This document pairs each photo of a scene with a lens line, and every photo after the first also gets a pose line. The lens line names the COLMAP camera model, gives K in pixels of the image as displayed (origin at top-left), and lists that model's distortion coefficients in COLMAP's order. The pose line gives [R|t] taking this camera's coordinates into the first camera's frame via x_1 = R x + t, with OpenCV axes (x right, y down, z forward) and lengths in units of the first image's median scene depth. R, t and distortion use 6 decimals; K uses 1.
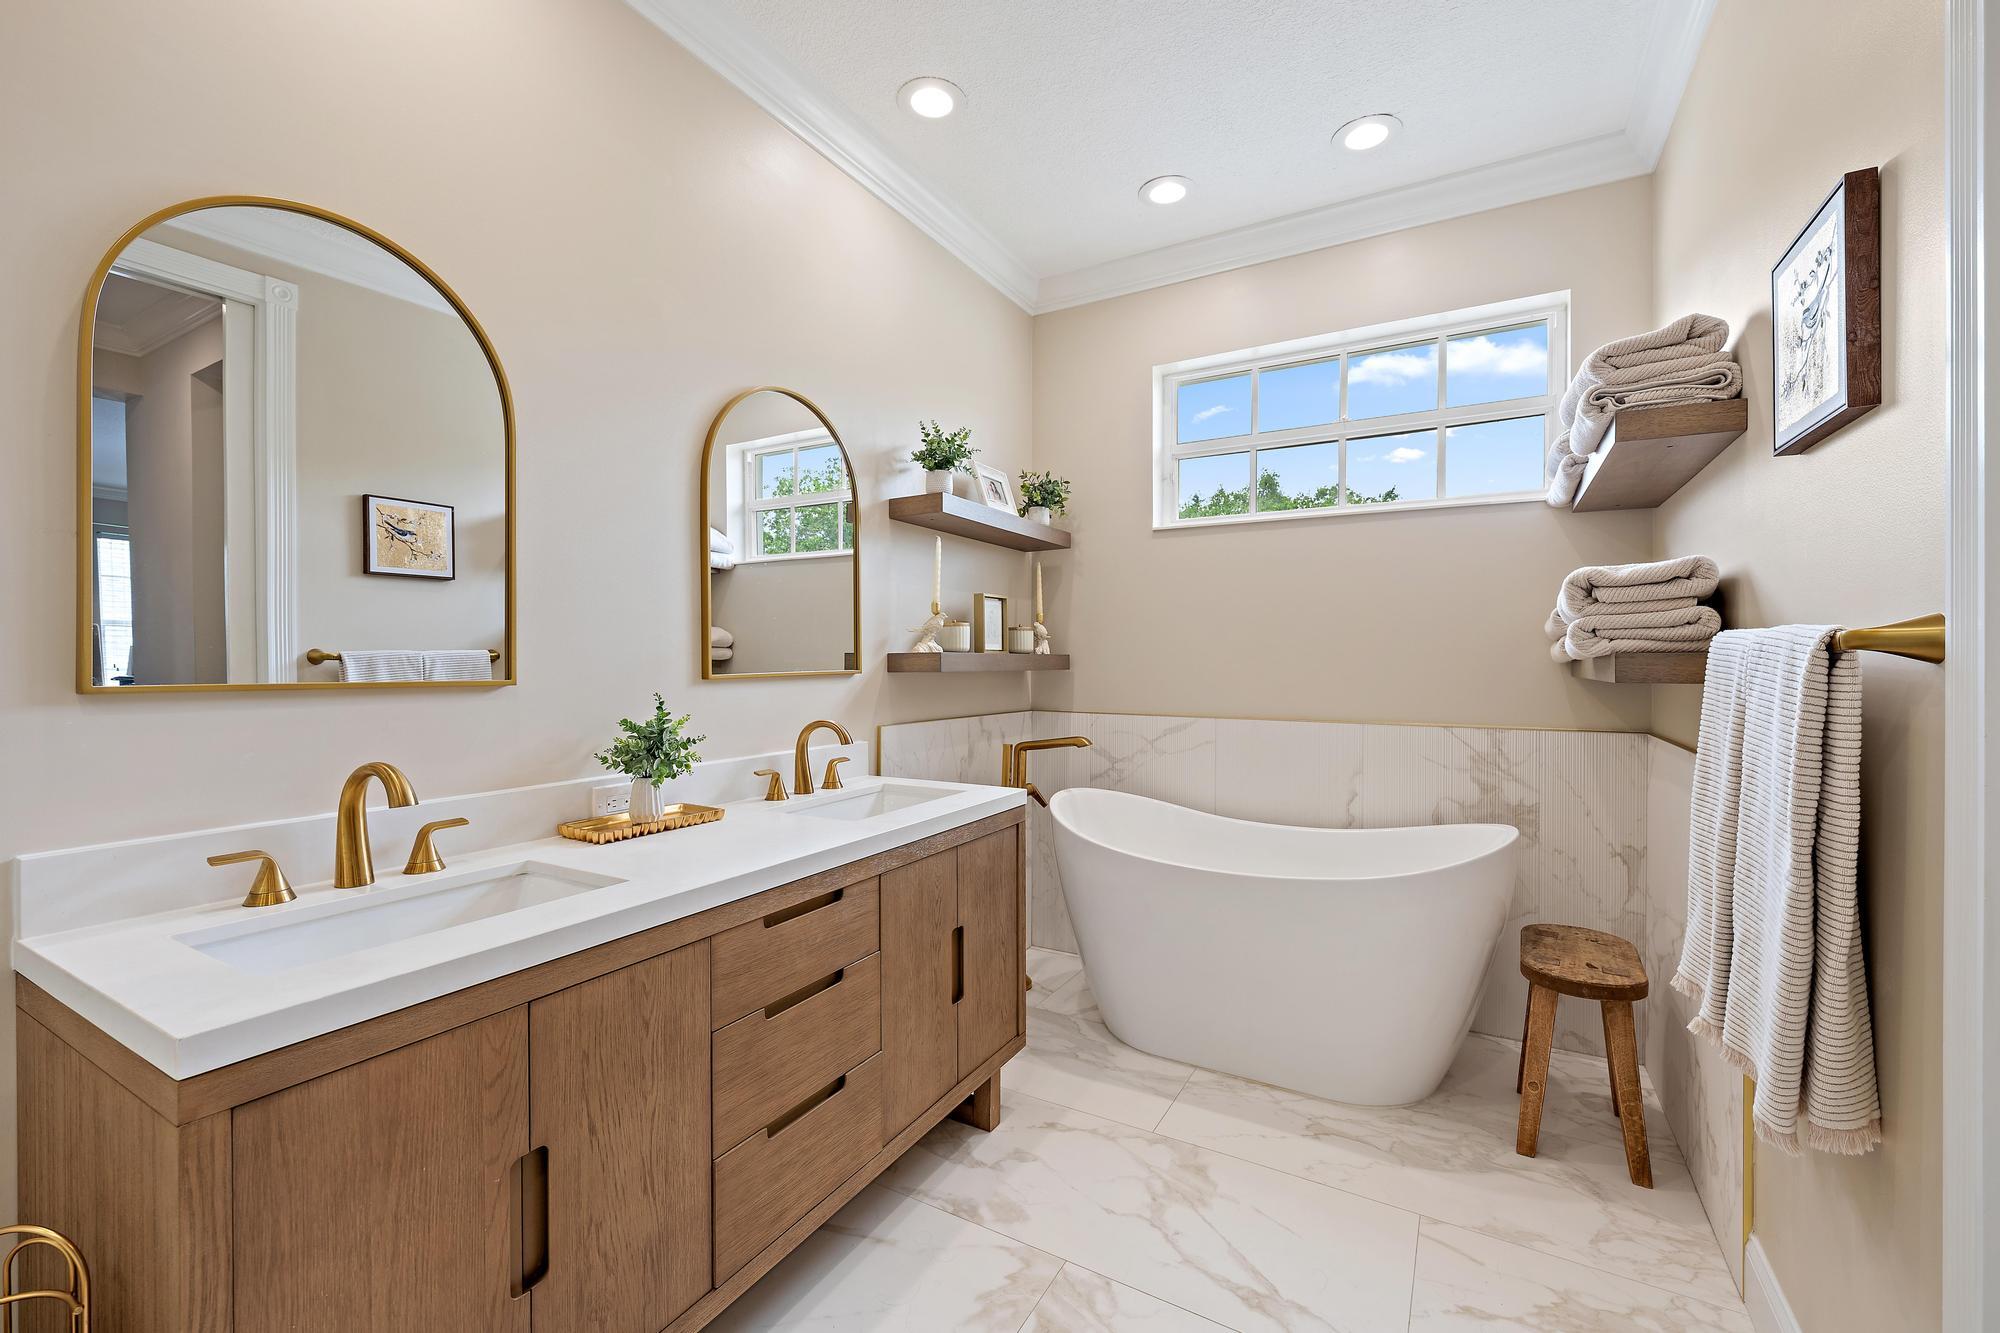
lens RADIAL K [[827.8, 0, 991.0], [0, 827.8, 667.0], [0, 0, 1]] dist [-0.001130, -0.000385]
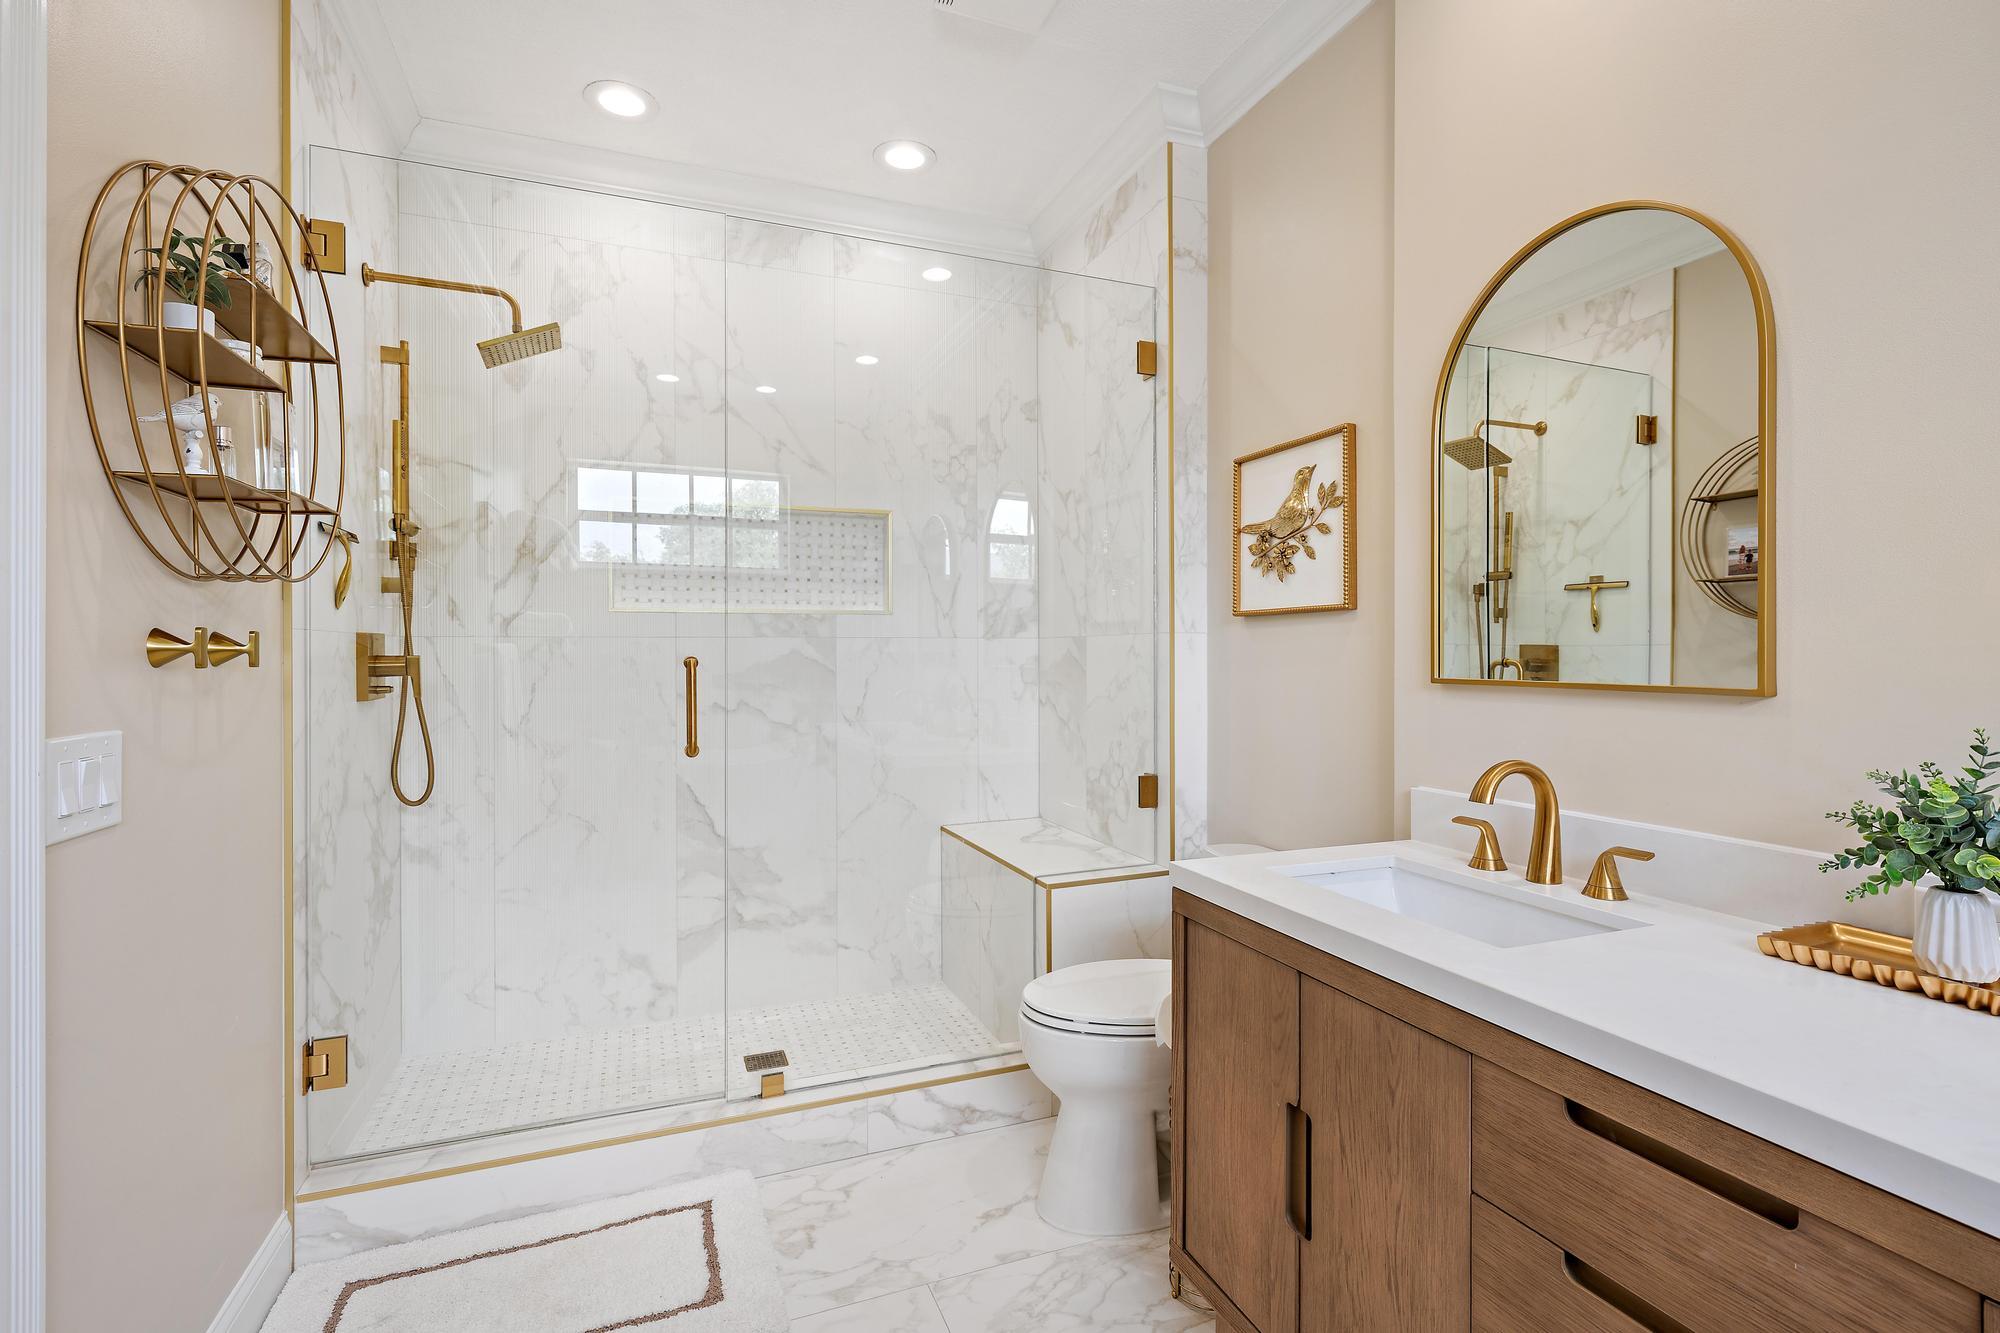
lens RADIAL K [[936.5, 0, 1005.1], [0, 936.5, 658.5], [0, 0, 1]] dist [-0.001119, -0.000156]
pose [[-0.610681, 0.006895, -0.791847, 0.331882], [-0.007110, 0.999874, 0.014189, -0.012408], [0.791845, 0.014295, -0.610555, 0.725699]]
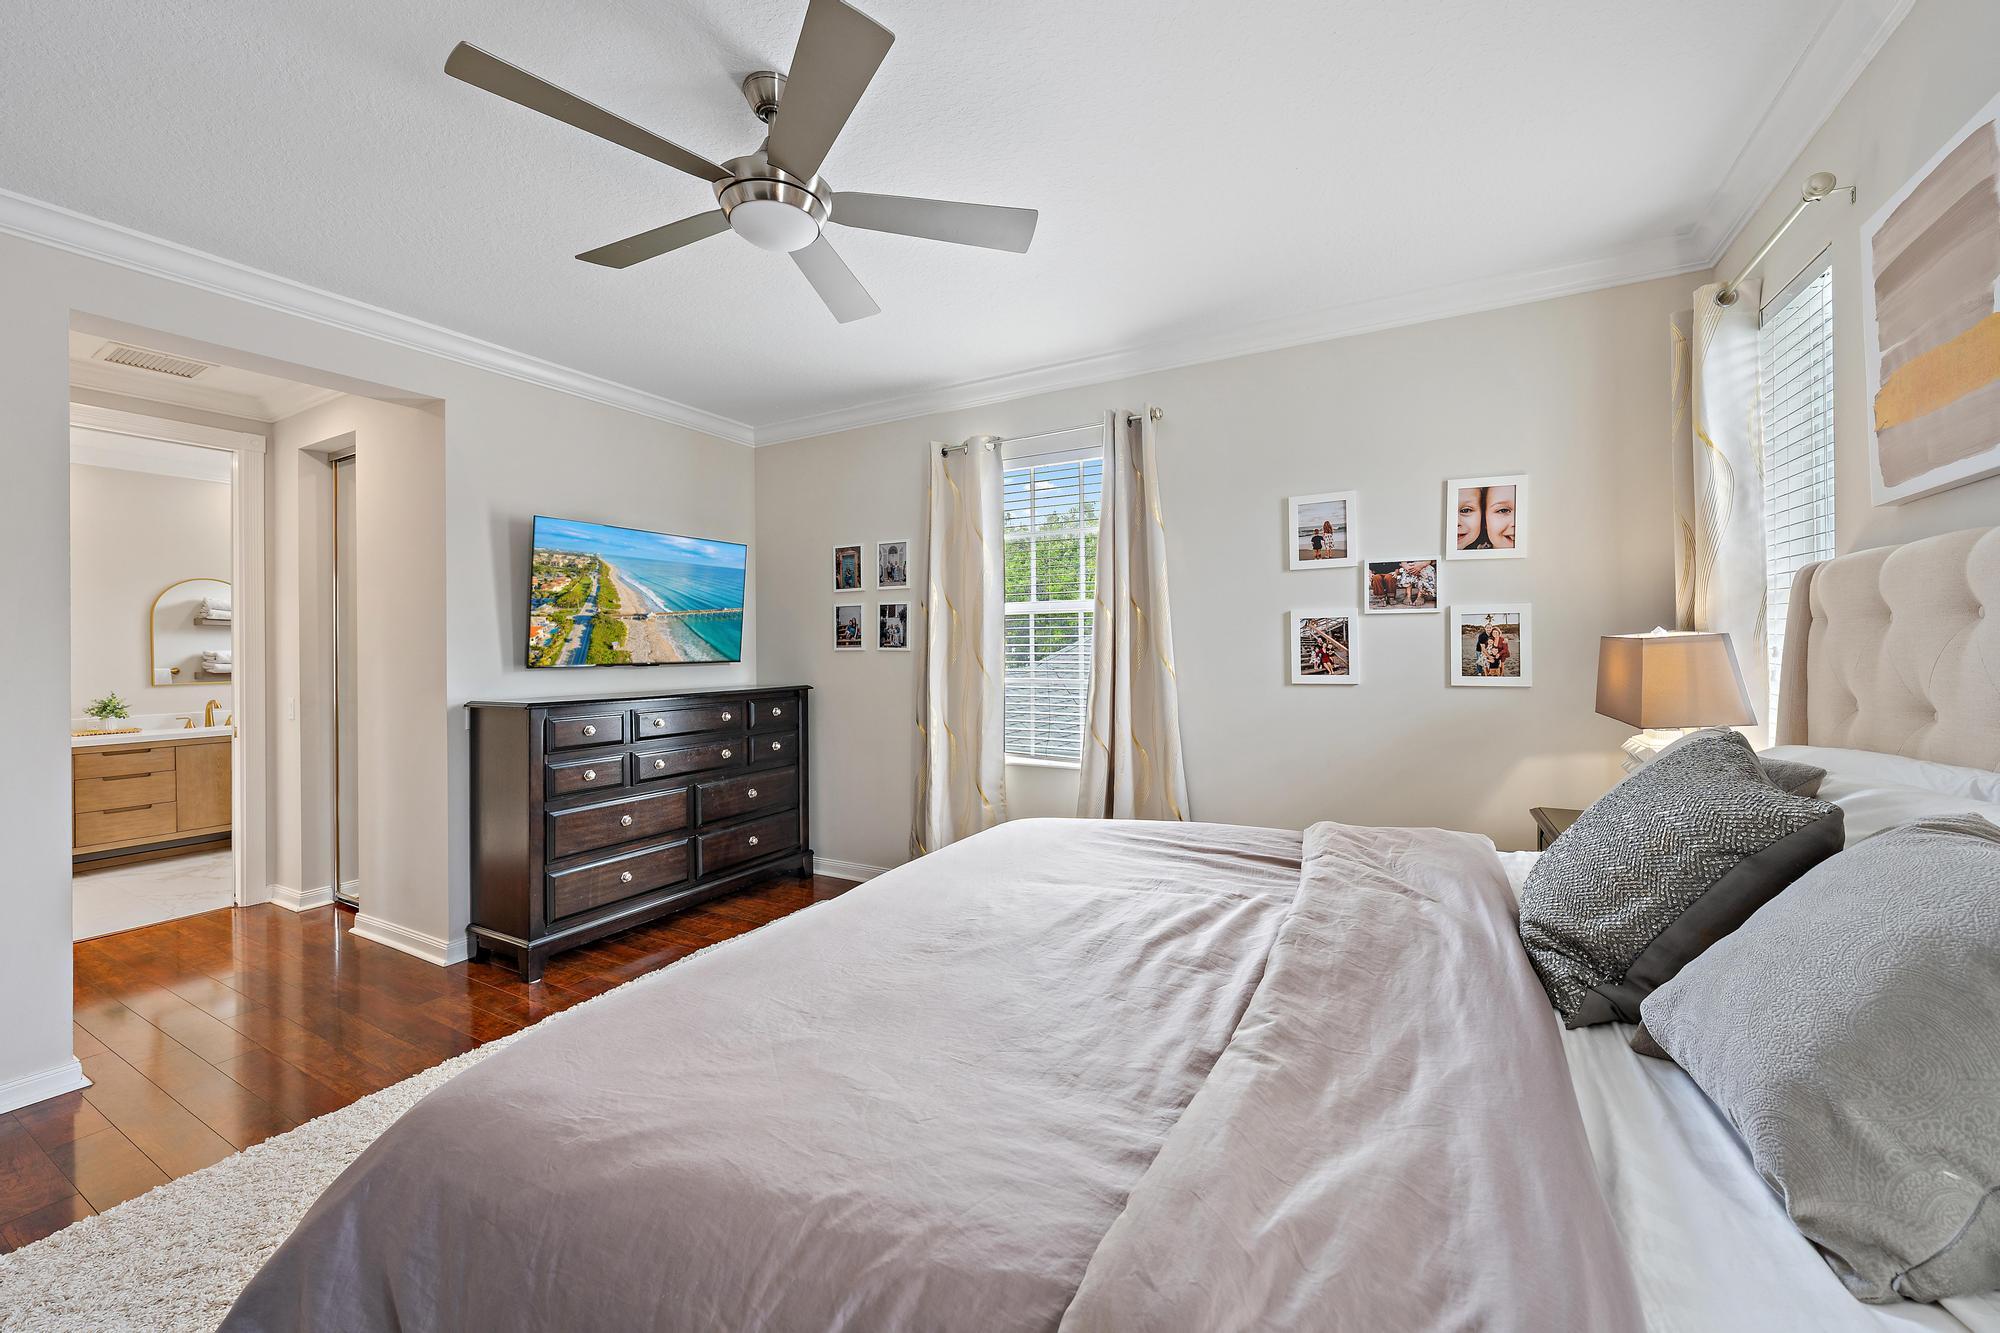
lens RADIAL K [[754.4, 0, 1004.4], [0, 754.4, 657.4], [0, 0, 1]] dist [0.002269, 0.000201]
pose [[0.999347, -0.007782, 0.035298, 2.373928], [0.008065, 0.999936, -0.007873, -0.037665], [-0.035234, 0.008153, 0.999346, -1.635937]]
